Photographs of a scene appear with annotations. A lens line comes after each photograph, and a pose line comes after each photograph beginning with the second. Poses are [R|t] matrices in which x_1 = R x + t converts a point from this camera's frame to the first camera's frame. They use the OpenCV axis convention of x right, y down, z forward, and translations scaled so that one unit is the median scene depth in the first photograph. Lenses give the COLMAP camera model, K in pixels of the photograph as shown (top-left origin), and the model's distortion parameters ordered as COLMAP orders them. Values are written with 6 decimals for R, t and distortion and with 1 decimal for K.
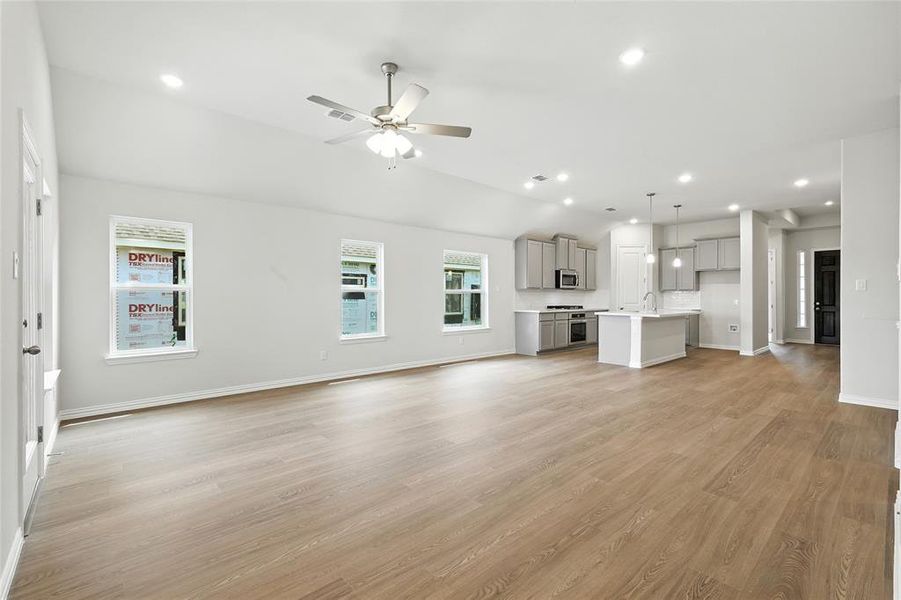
lens RADIAL K [[396.3, 0, 450.5], [0, 396.3, 300.0], [0, 0, 1]] dist [0.000932, 0.000027]
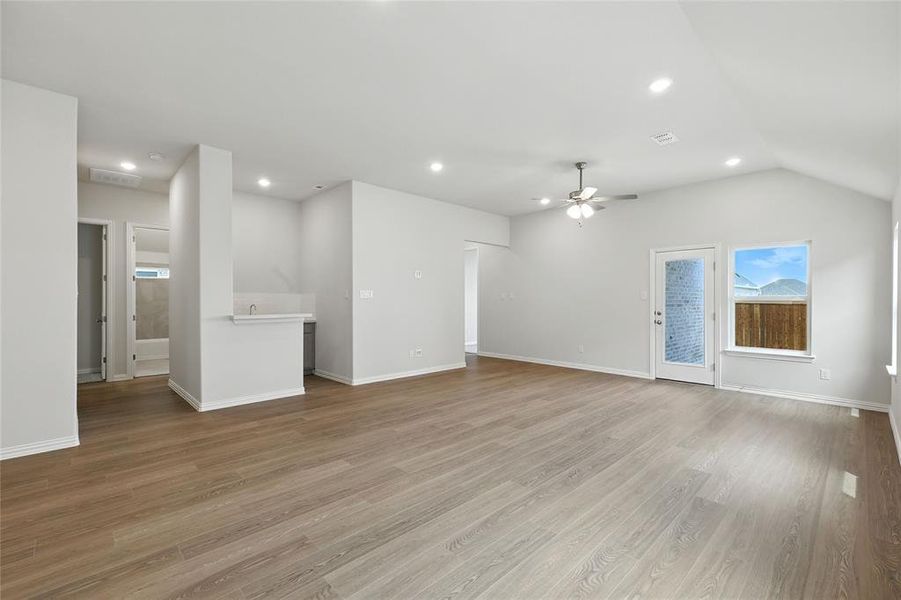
lens RADIAL K [[393.8, 0, 451.9], [0, 393.8, 299.6], [0, 0, 1]] dist [0.002264, -0.000066]
pose [[-0.999015, -0.004045, -0.044179, 0.173626], [-0.004397, 0.999959, 0.007895, -0.017305], [0.044145, 0.008081, -0.998992, 1.018098]]
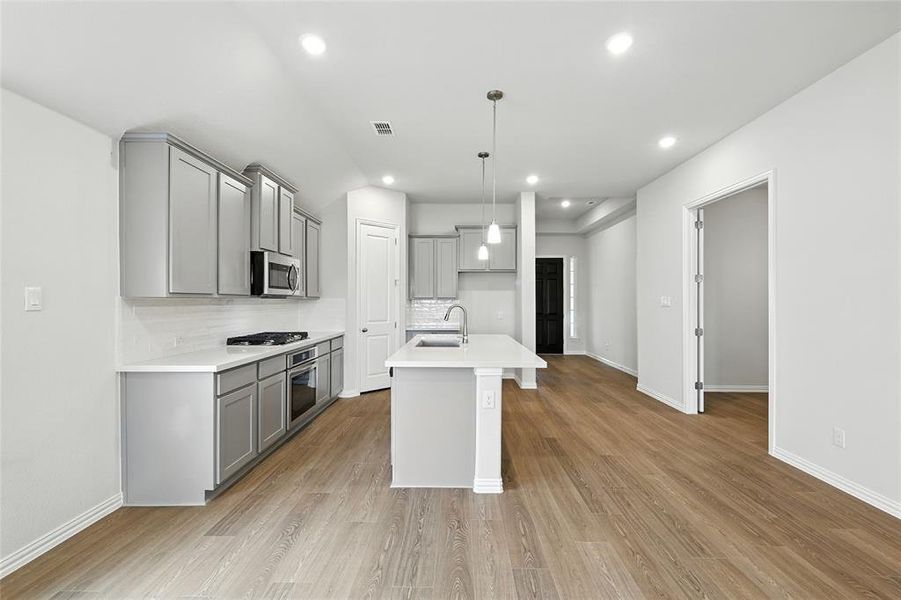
lens RADIAL K [[393.8, 0, 451.9], [0, 393.8, 299.6], [0, 0, 1]] dist [0.002264, -0.000066]
pose [[0.676840, -0.001269, 0.736129, 0.116820], [0.006111, 0.999974, -0.003895, -0.024333], [-0.736105, 0.007134, 0.676830, 0.633395]]
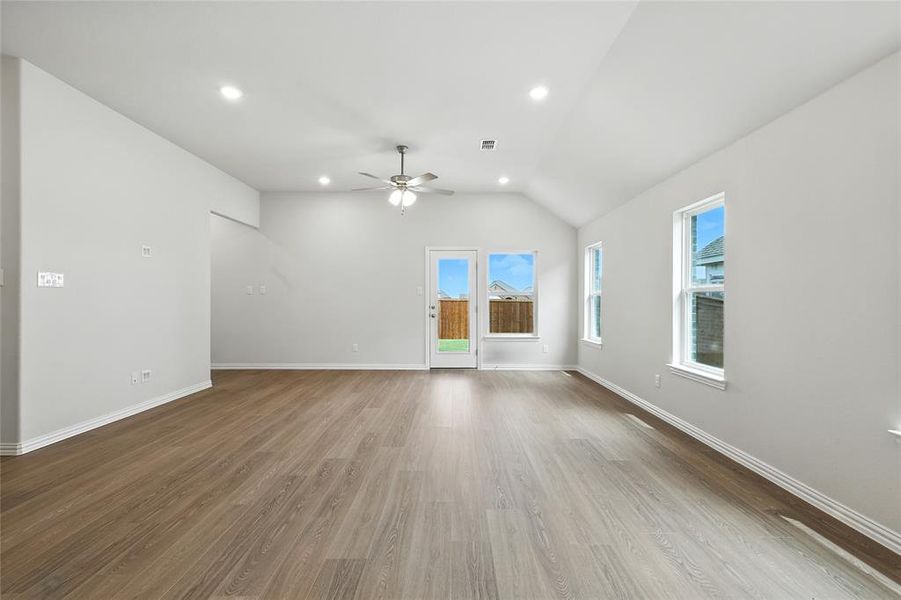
lens RADIAL K [[396.3, 0, 450.5], [0, 396.3, 300.0], [0, 0, 1]] dist [0.000932, 0.000027]
pose [[-0.666553, -0.003018, -0.745452, 0.333208], [-0.009661, 0.999943, 0.004590, -0.005835], [0.745395, 0.010262, -0.666544, 0.845003]]
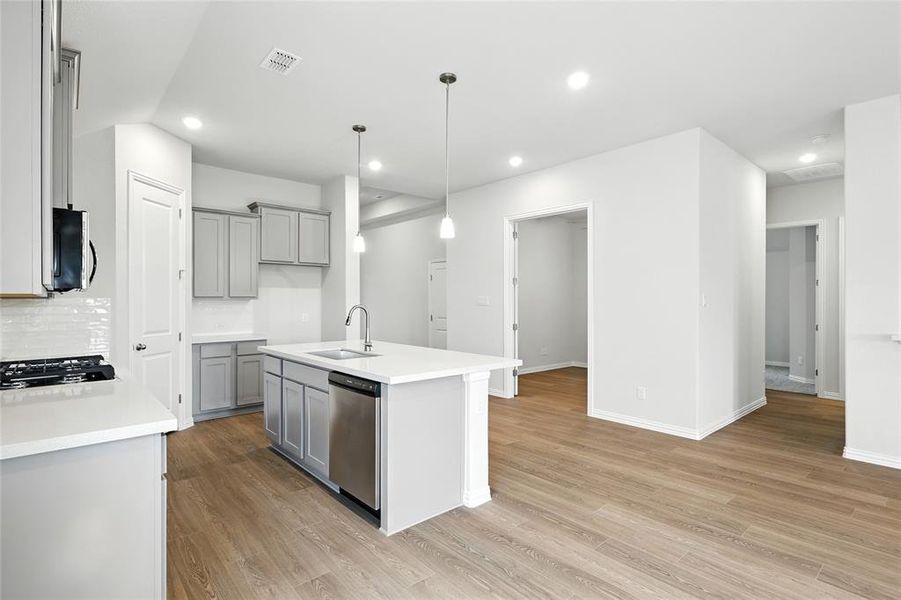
lens RADIAL K [[443.4, 0, 450.5], [0, 443.4, 300.0], [0, 0, 1]] dist [-0.000035, 0.000079]
pose [[0.008307, -0.004067, 0.999957, 0.024451], [0.006437, 0.999971, 0.004014, -0.027020], [-0.999945, 0.006404, 0.008333, 0.866611]]
